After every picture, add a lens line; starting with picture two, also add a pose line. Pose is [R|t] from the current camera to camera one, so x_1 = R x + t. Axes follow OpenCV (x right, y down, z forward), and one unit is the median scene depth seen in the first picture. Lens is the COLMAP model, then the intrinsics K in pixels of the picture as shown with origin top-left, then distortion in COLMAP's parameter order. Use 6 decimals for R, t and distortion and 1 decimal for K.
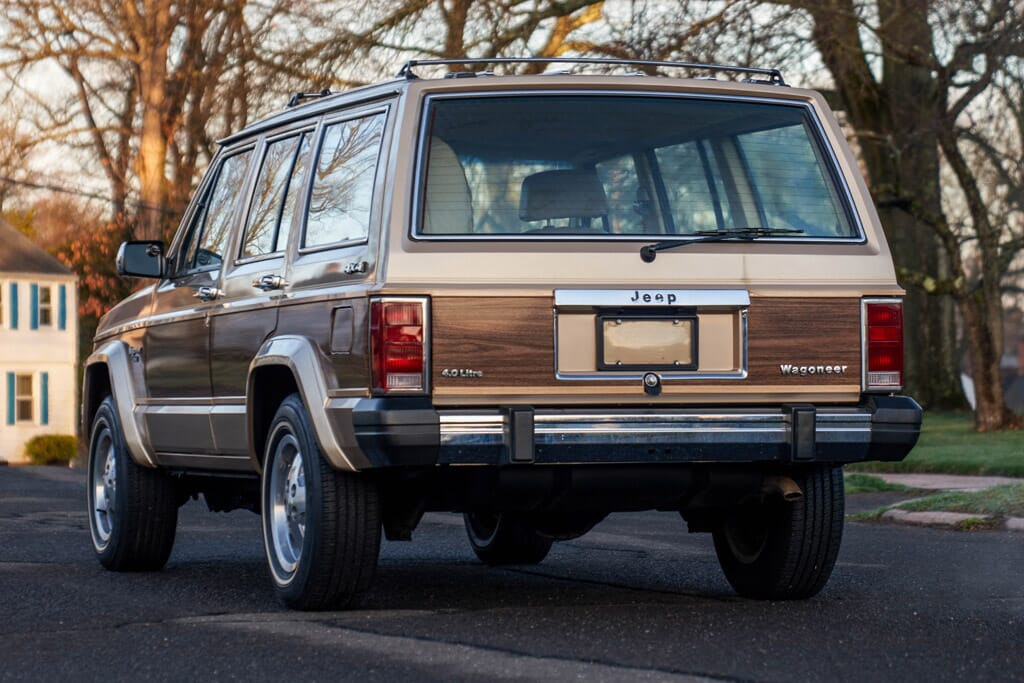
lens RADIAL K [[3682.5, 0, 512.0], [0, 3682.5, 341.5], [0, 0, 1]] dist [-0.011956, 2.811916]
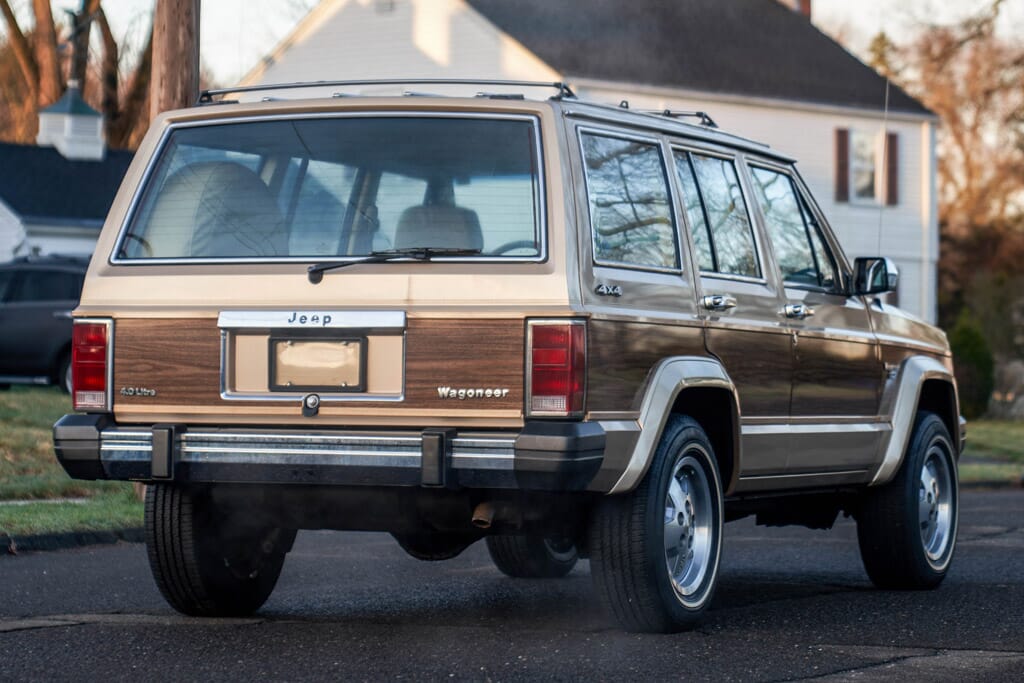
lens RADIAL K [[3682.5, 0, 512.0], [0, 3682.5, 341.5], [0, 0, 1]] dist [-0.011956, 2.811916]
pose [[0.744512, 0.005034, -0.667590, 0.748338], [-0.004759, 0.999986, 0.002233, -0.008320], [0.667592, 0.001514, 0.744526, 0.289429]]
